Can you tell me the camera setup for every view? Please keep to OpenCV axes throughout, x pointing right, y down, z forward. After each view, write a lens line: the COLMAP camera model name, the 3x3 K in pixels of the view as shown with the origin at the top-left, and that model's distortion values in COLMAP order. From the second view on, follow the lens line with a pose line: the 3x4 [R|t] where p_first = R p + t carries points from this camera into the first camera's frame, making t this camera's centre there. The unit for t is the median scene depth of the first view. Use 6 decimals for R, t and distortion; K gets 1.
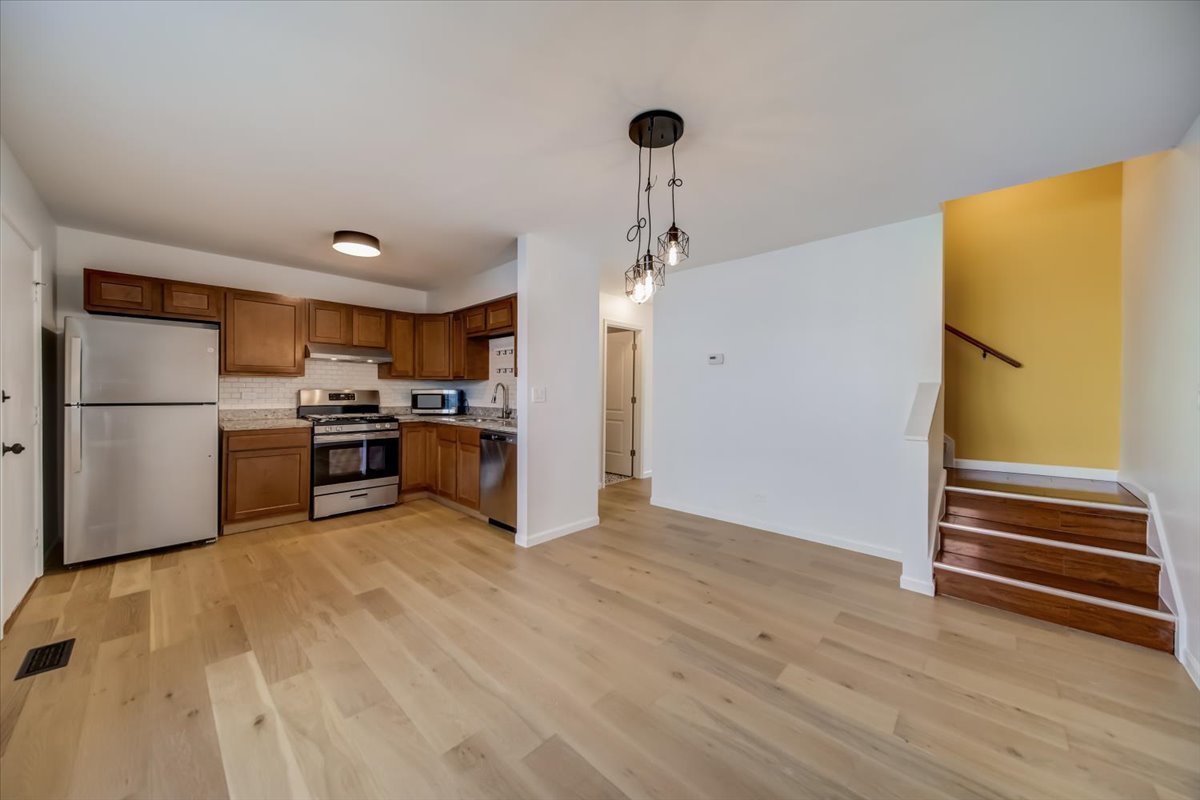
lens RADIAL K [[422.2, 0, 598.8], [0, 422.2, 396.2], [0, 0, 1]] dist [-0.000879, -0.000250]
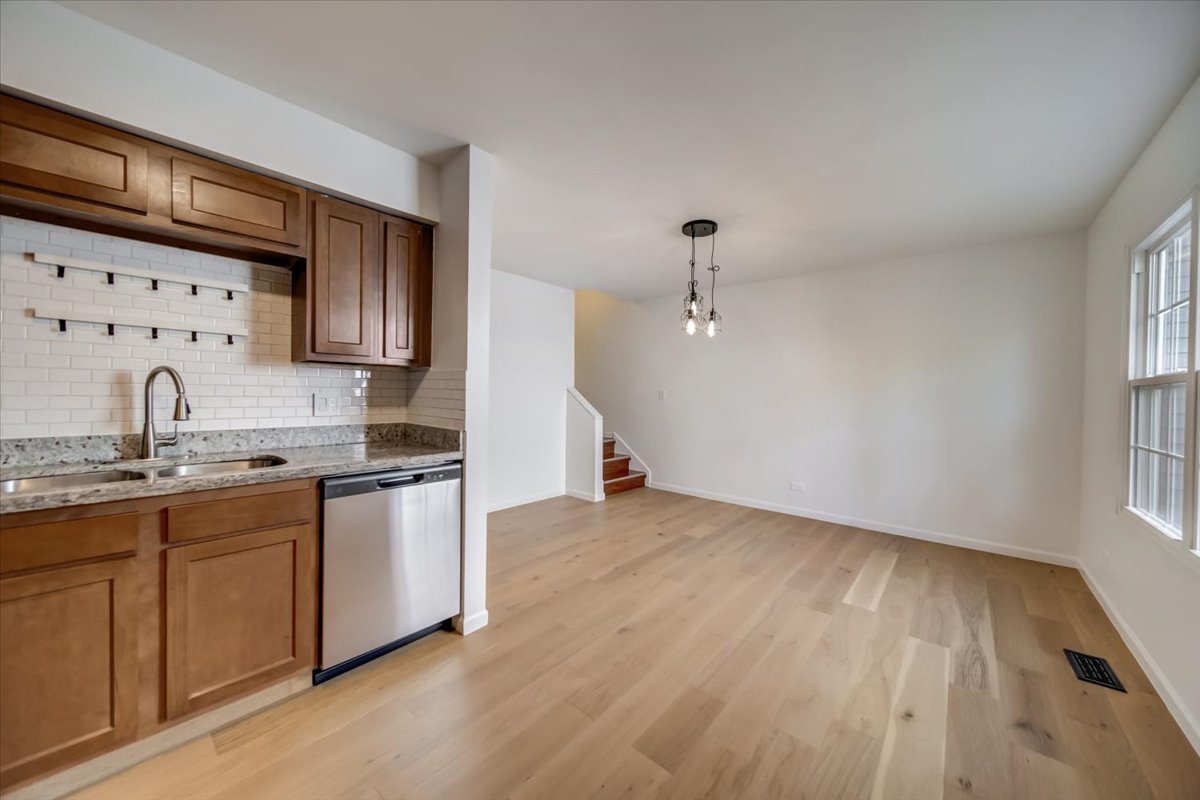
lens RADIAL K [[422.2, 0, 598.8], [0, 422.2, 396.2], [0, 0, 1]] dist [-0.000879, -0.000250]
pose [[-0.047412, -0.015654, 0.998753, -0.789225], [-0.004800, 0.999869, 0.015444, -0.015152], [-0.998864, -0.004062, -0.047481, 0.797329]]
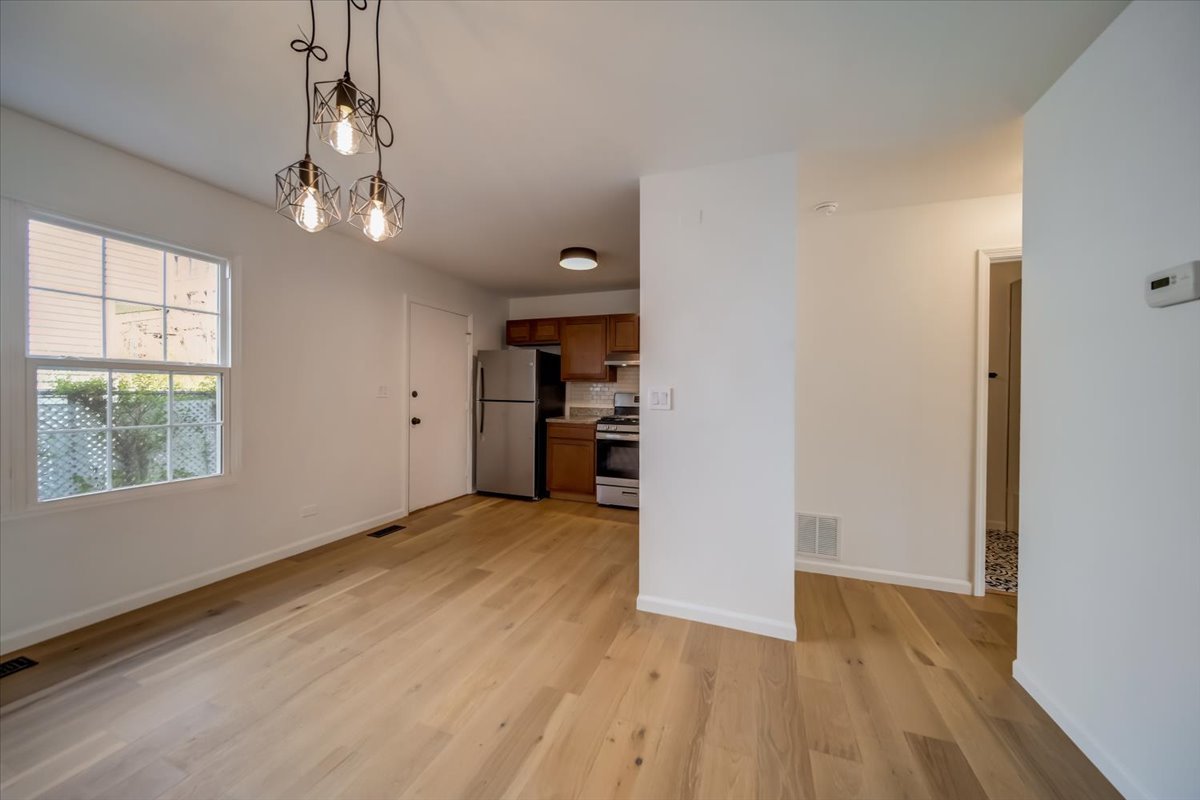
lens RADIAL K [[422.2, 0, 598.8], [0, 422.2, 396.2], [0, 0, 1]] dist [-0.000879, -0.000250]
pose [[0.389004, 0.008261, -0.921199, 0.437917], [-0.022177, 0.999754, -0.000400, -0.005020], [0.920969, 0.020584, 0.389092, 0.605876]]
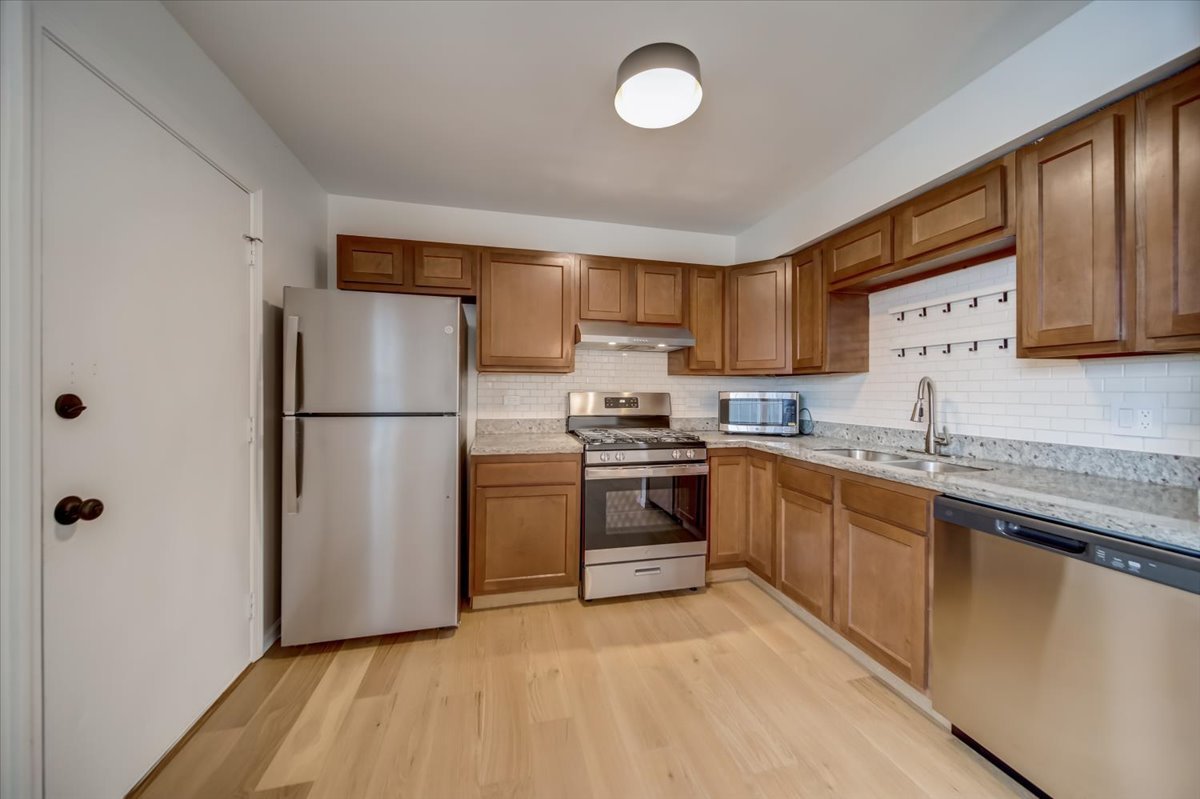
lens RADIAL K [[422.2, 0, 598.8], [0, 422.2, 395.7], [0, 0, 1]] dist [-0.000879, -0.000250]
pose [[0.839613, 0.002468, -0.543180, -0.357380], [-0.005924, 0.999972, -0.004613, -0.008319], [0.543153, 0.007091, 0.839604, 0.544099]]
